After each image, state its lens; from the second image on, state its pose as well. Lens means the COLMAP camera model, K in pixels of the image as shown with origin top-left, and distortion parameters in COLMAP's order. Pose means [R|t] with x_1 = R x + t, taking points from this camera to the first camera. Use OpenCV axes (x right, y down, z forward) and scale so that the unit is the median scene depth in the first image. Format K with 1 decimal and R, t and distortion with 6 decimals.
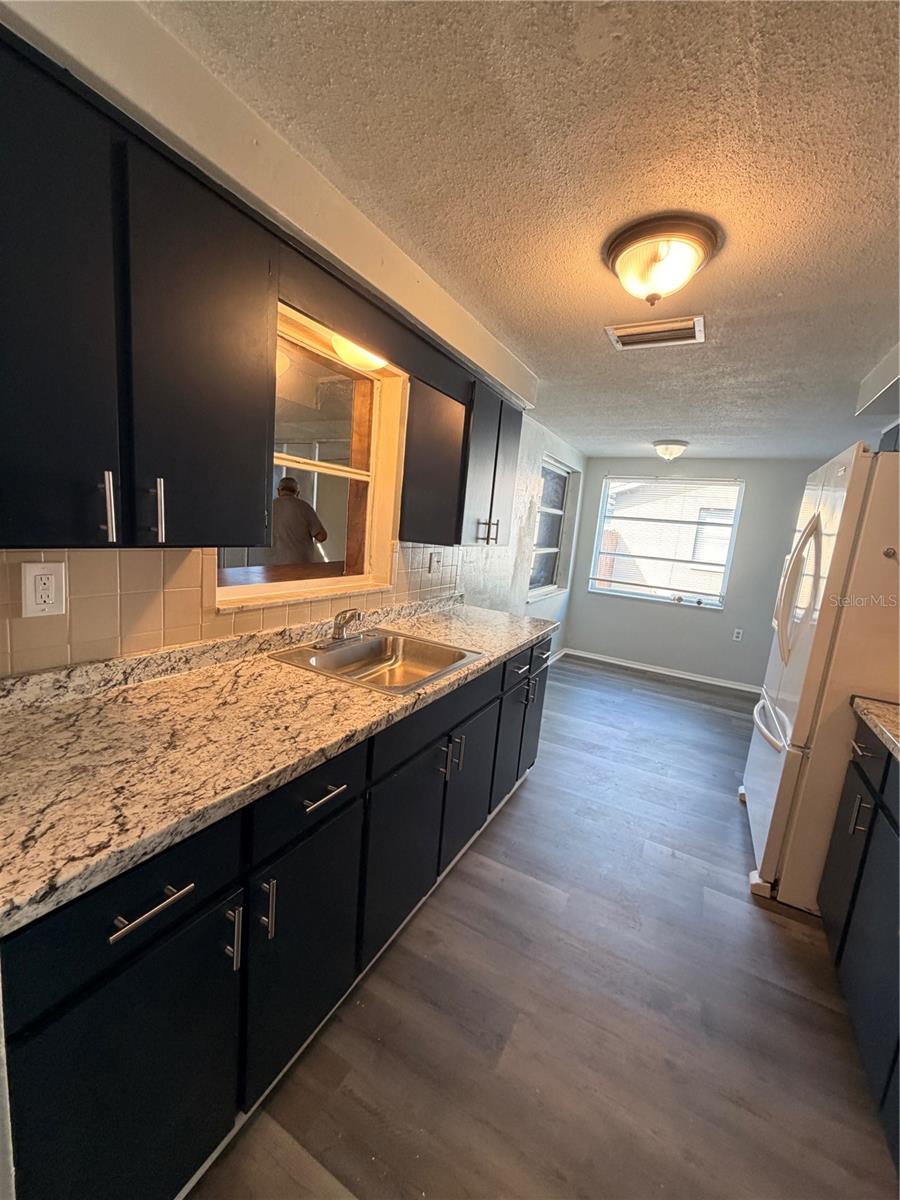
lens RADIAL K [[477.9, 0, 450.7], [0, 477.9, 598.8], [0, 0, 1]] dist [-0.001334, 0.000422]
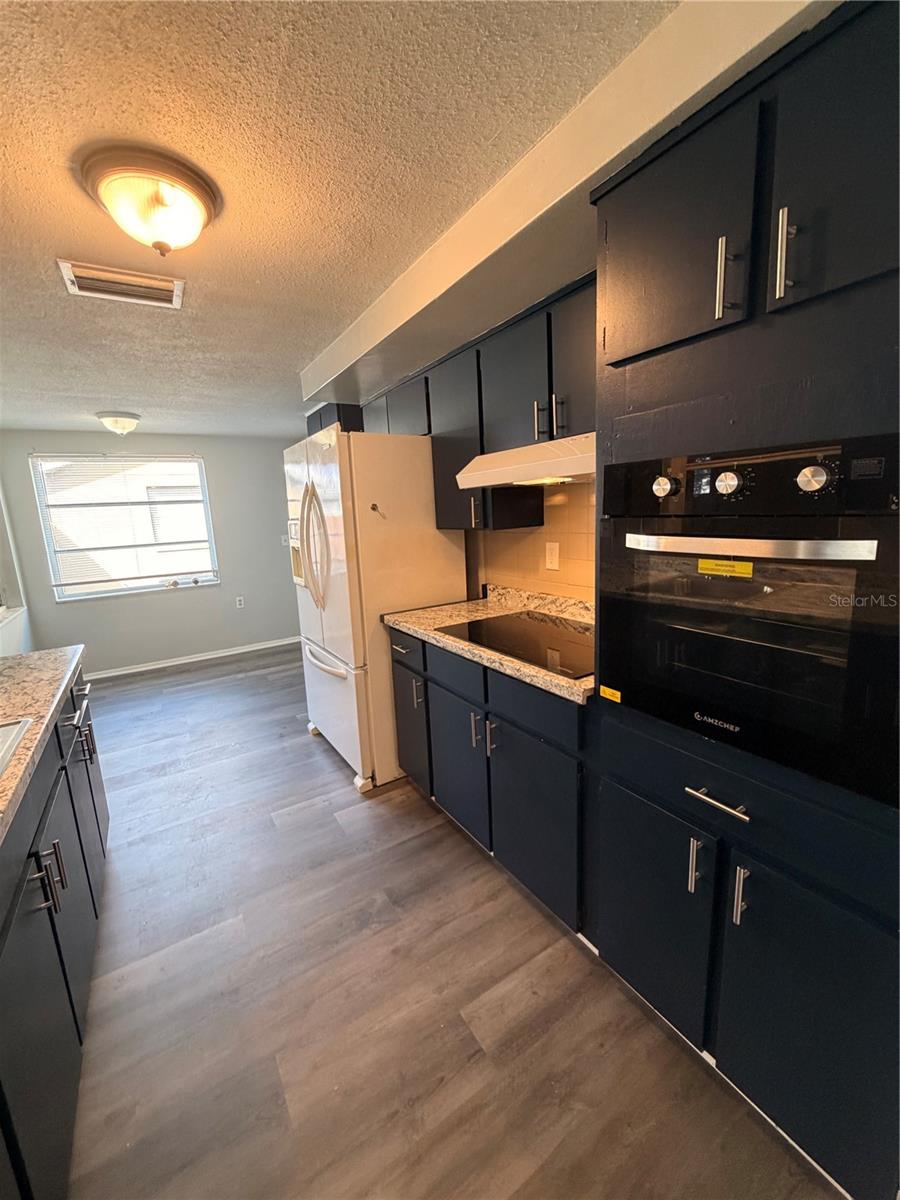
lens RADIAL K [[477.9, 0, 447.8], [0, 477.9, 598.5], [0, 0, 1]] dist [-0.001334, 0.000422]
pose [[0.480665, -0.267004, 0.835266, -0.130998], [0.228747, 0.957716, 0.174511, -0.025211], [-0.846543, 0.107183, 0.521417, 0.095322]]
